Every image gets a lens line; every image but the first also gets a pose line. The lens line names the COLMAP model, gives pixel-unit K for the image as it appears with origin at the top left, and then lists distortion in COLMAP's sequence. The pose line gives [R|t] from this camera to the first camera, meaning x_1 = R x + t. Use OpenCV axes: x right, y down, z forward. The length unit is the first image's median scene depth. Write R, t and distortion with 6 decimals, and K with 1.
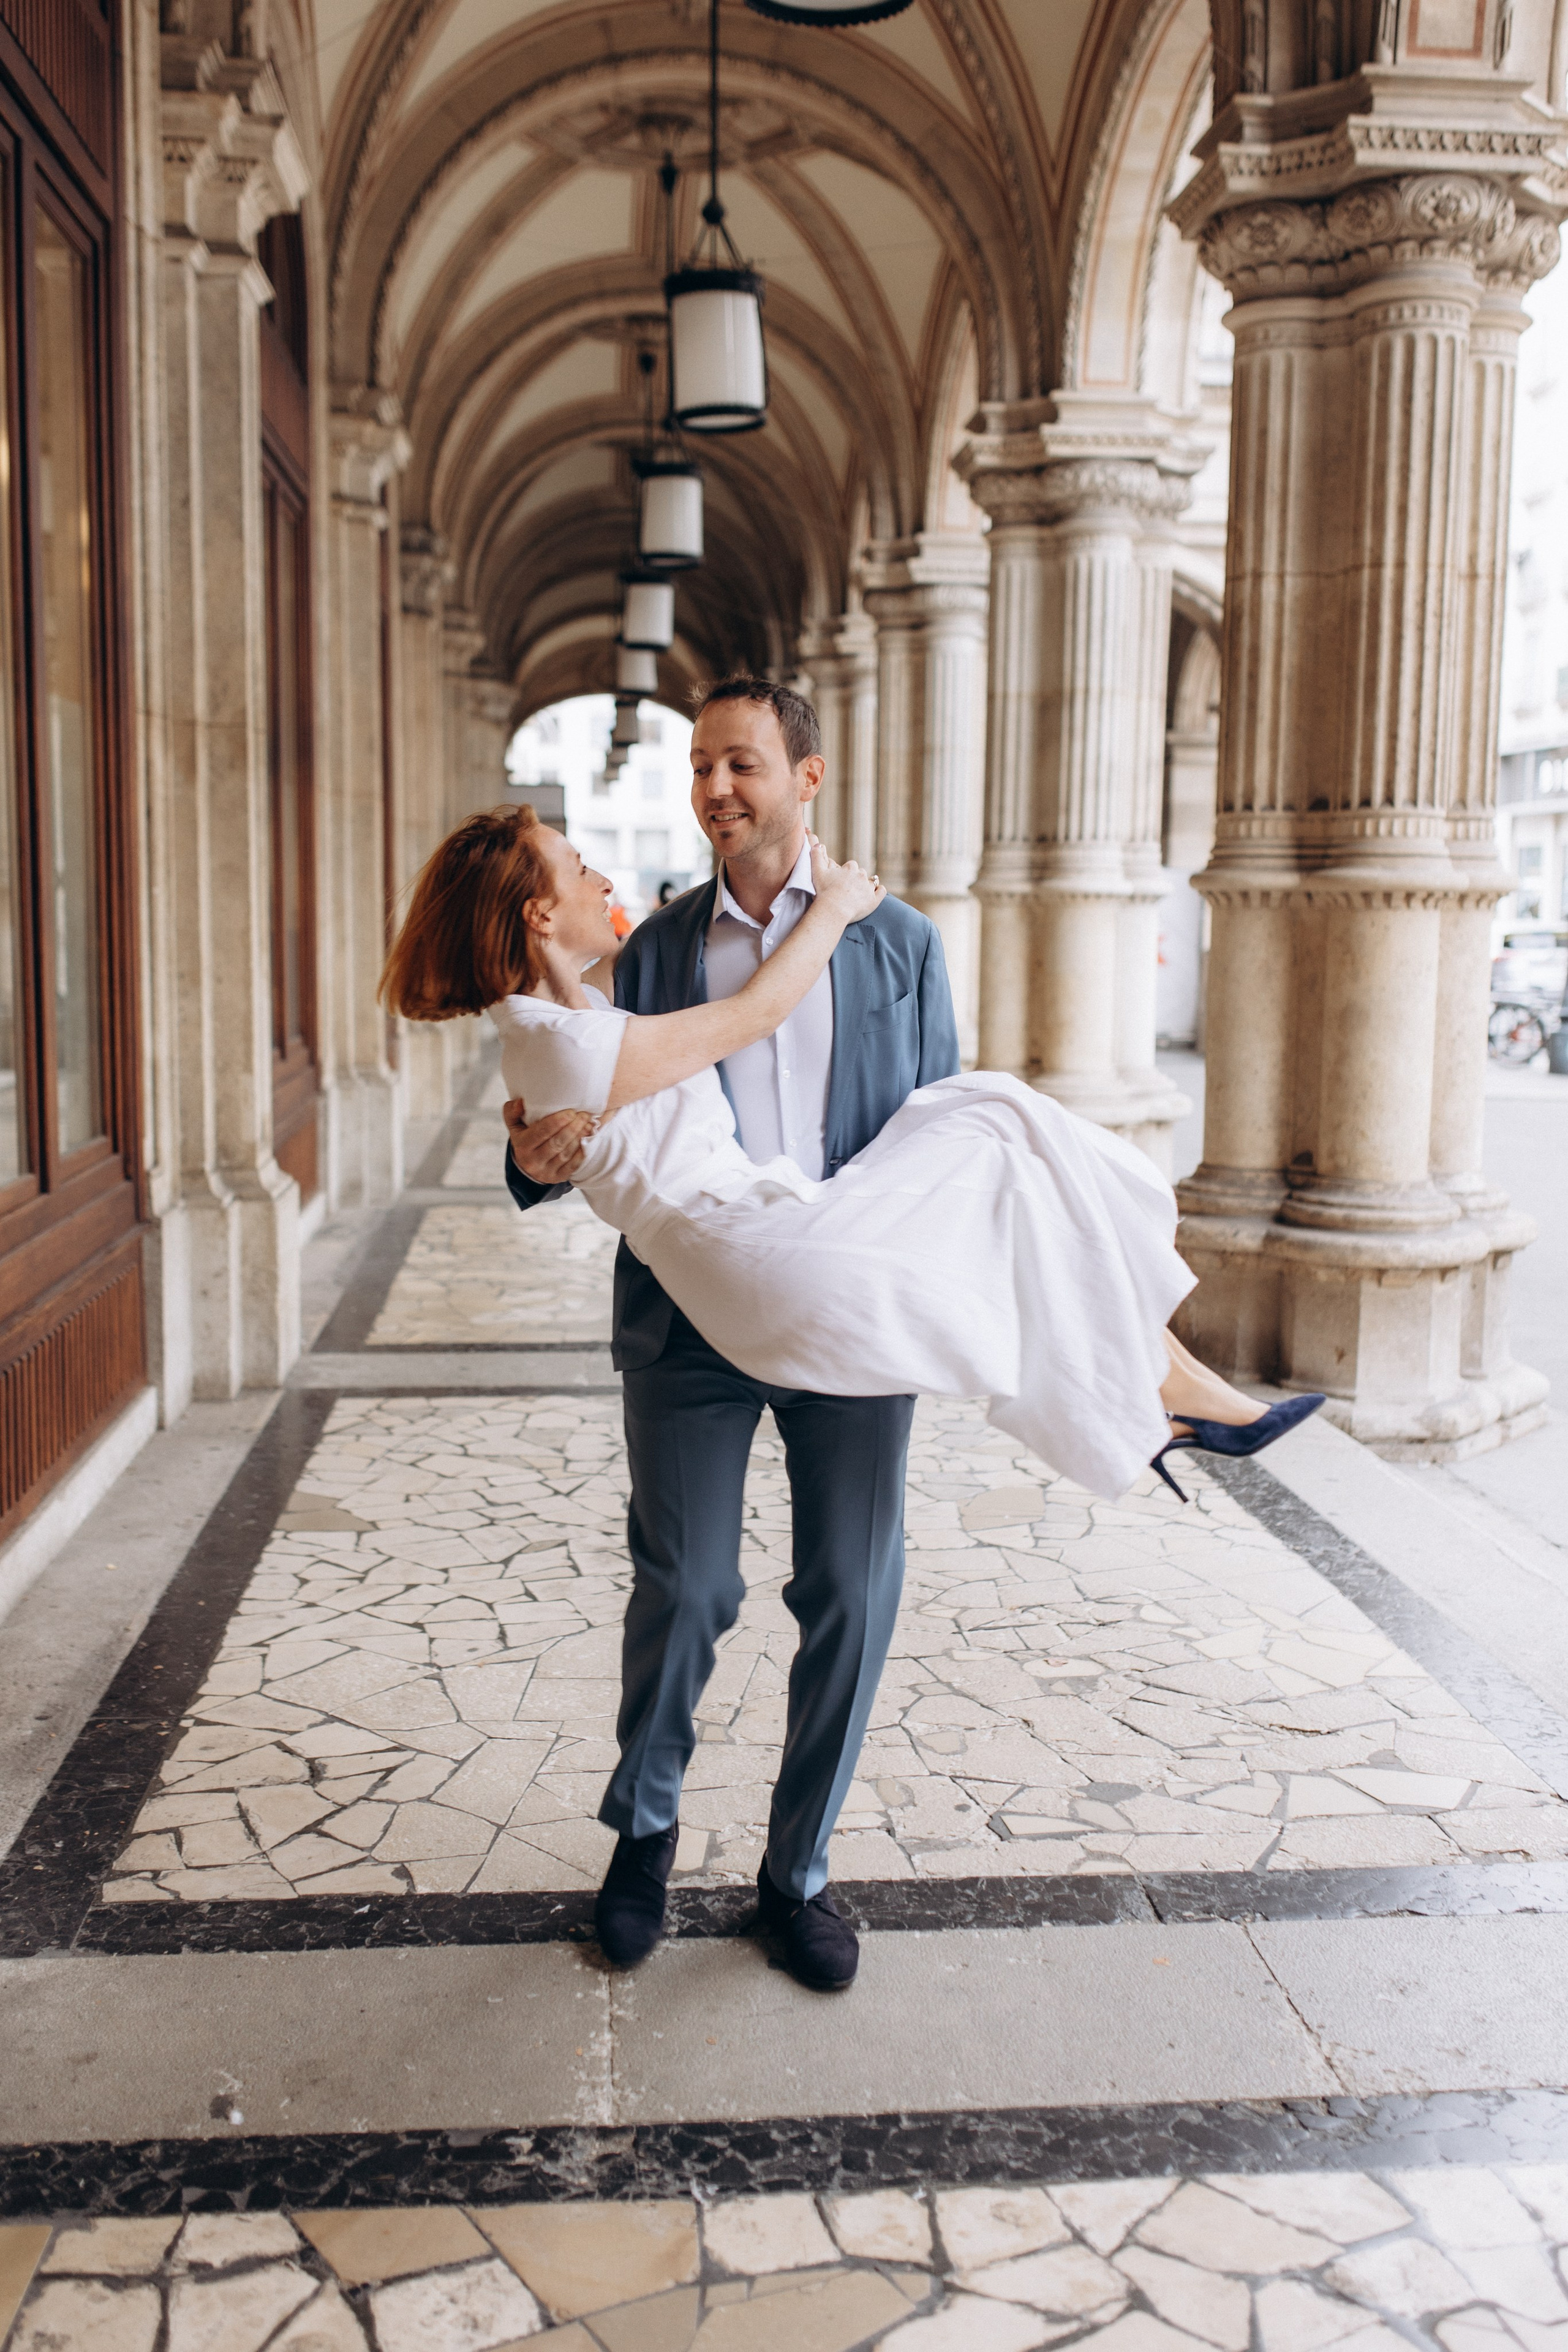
lens RADIAL K [[2284.0, 0, 784.0], [0, 2284.0, 1176.0], [0, 0, 1]] dist [0.081055, -0.149769]
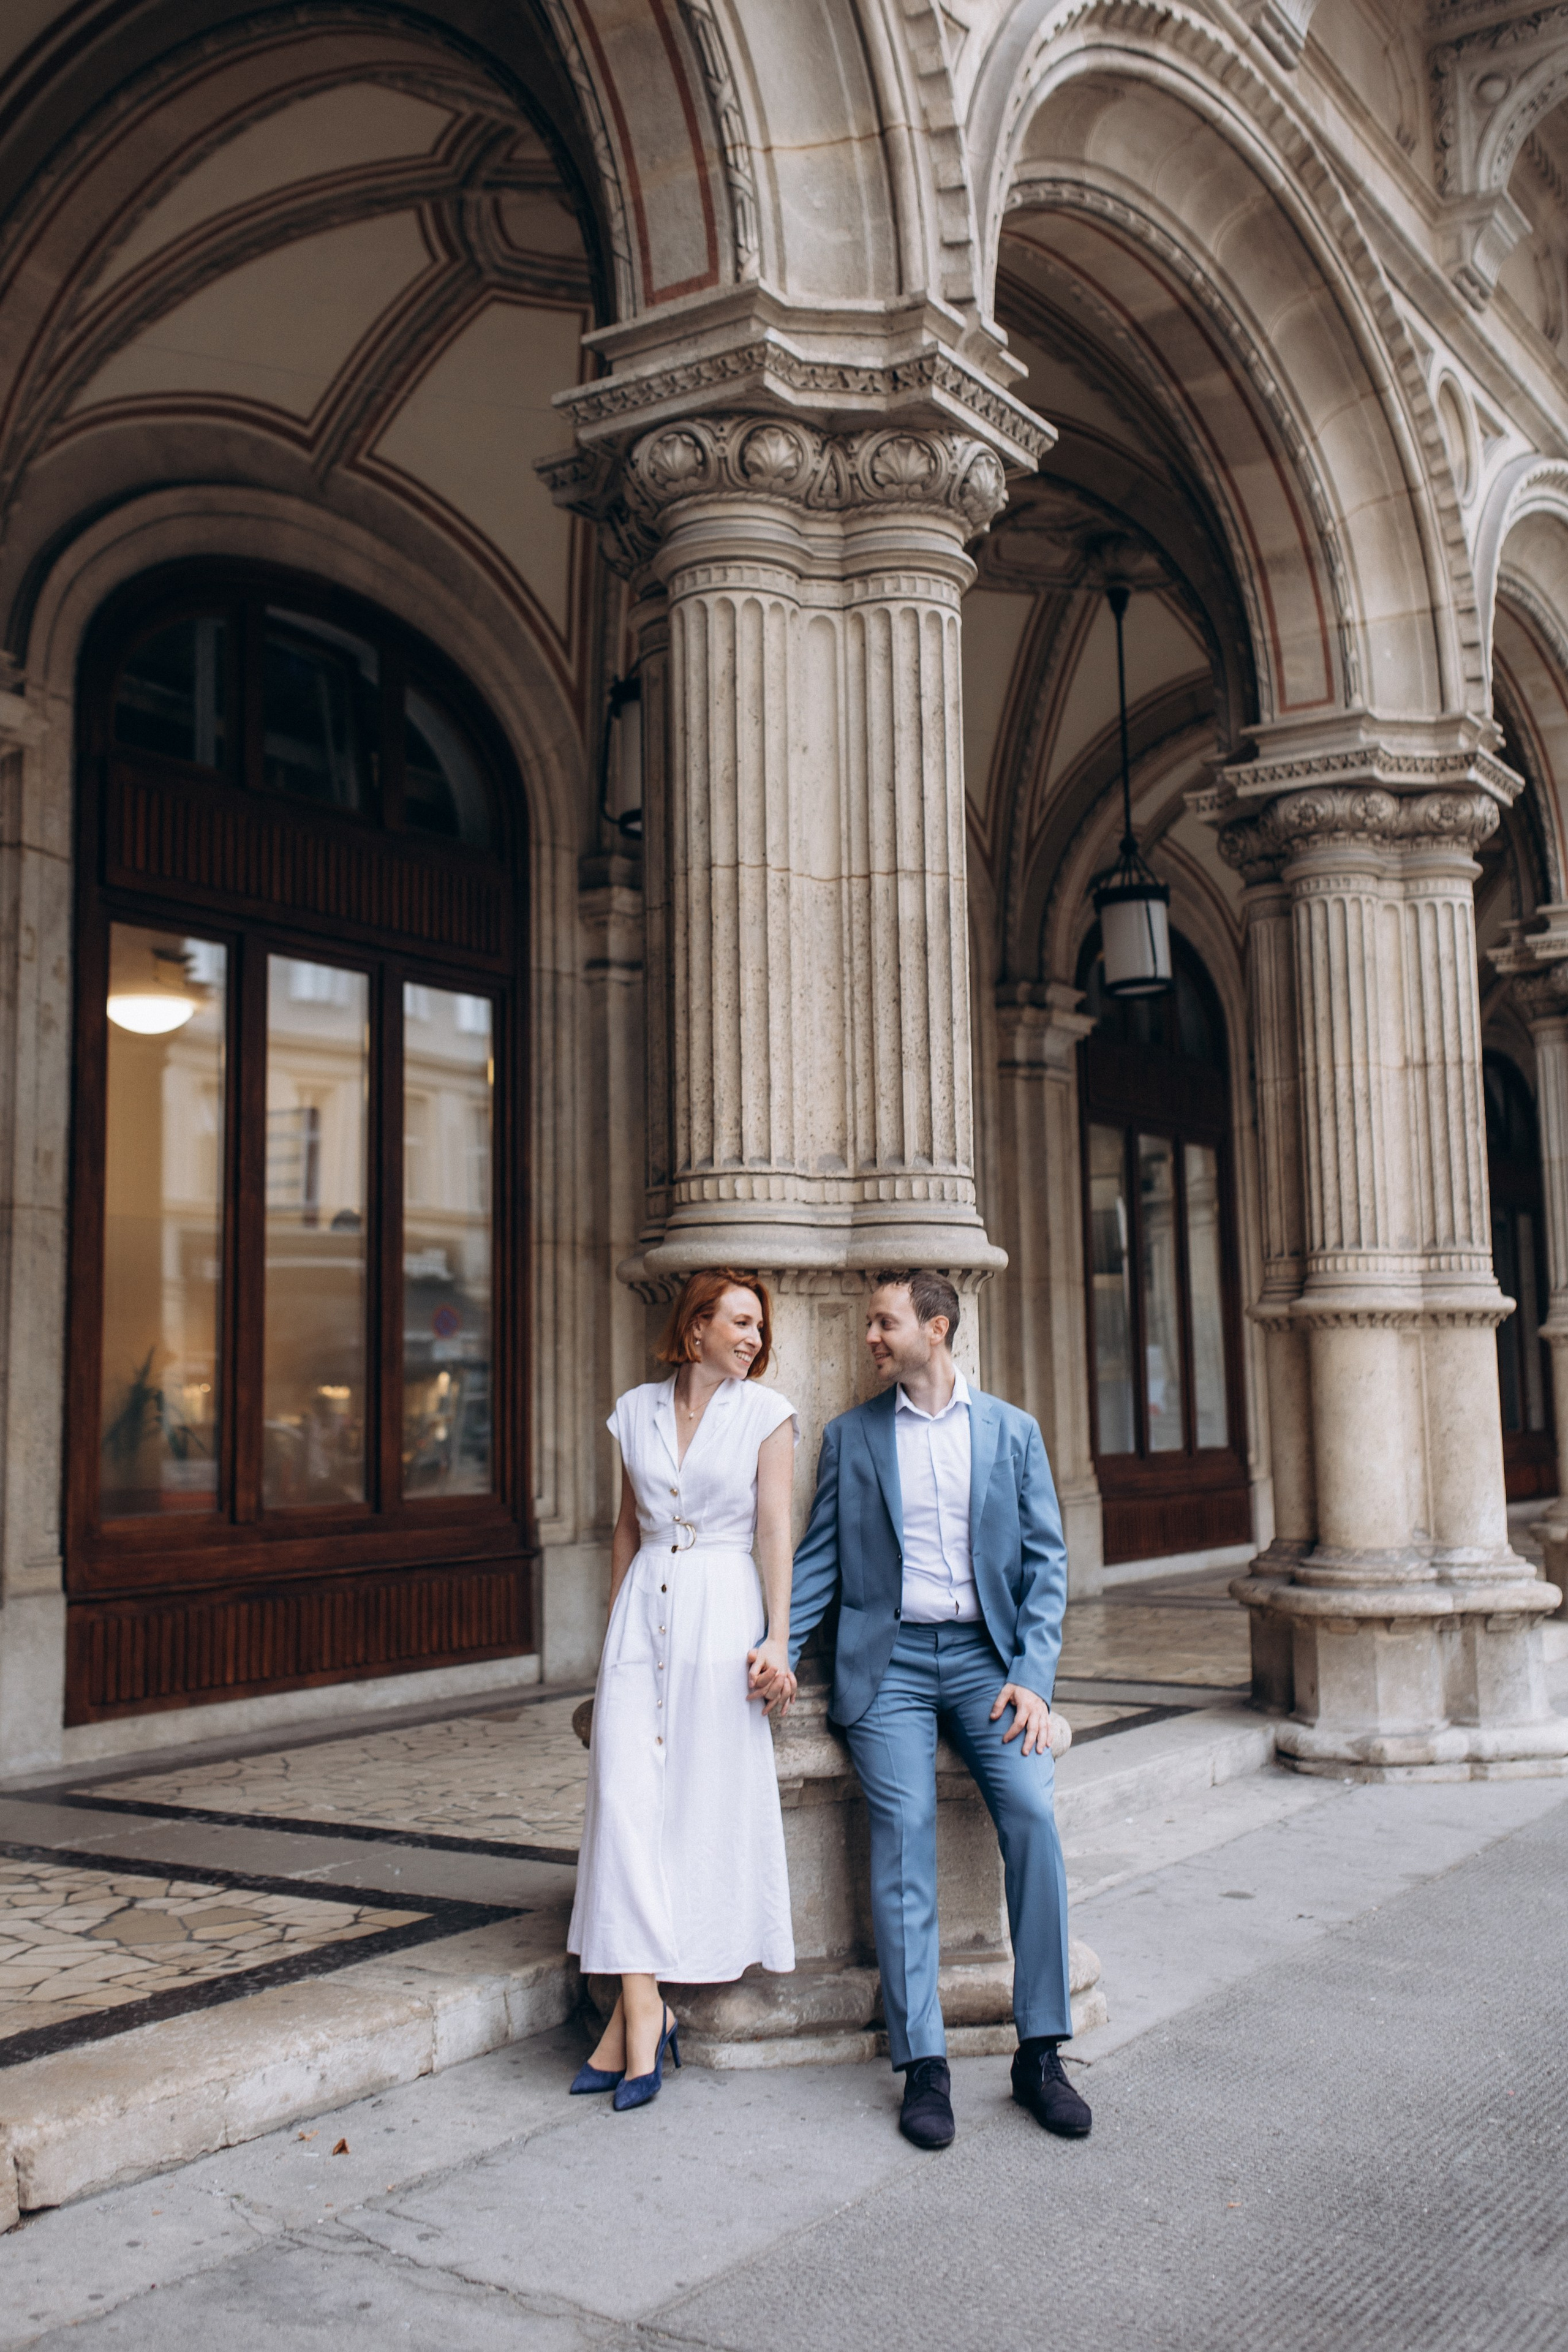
lens RADIAL K [[2333.8, 0, 784.0], [0, 2333.8, 1176.0], [0, 0, 1]] dist [0.063576, 0.000403]
pose [[0.784108, -0.082418, -0.615127, 0.828228], [-0.049612, 0.979647, -0.194499, 0.067851], [0.618638, 0.183026, 0.764061, -0.190961]]
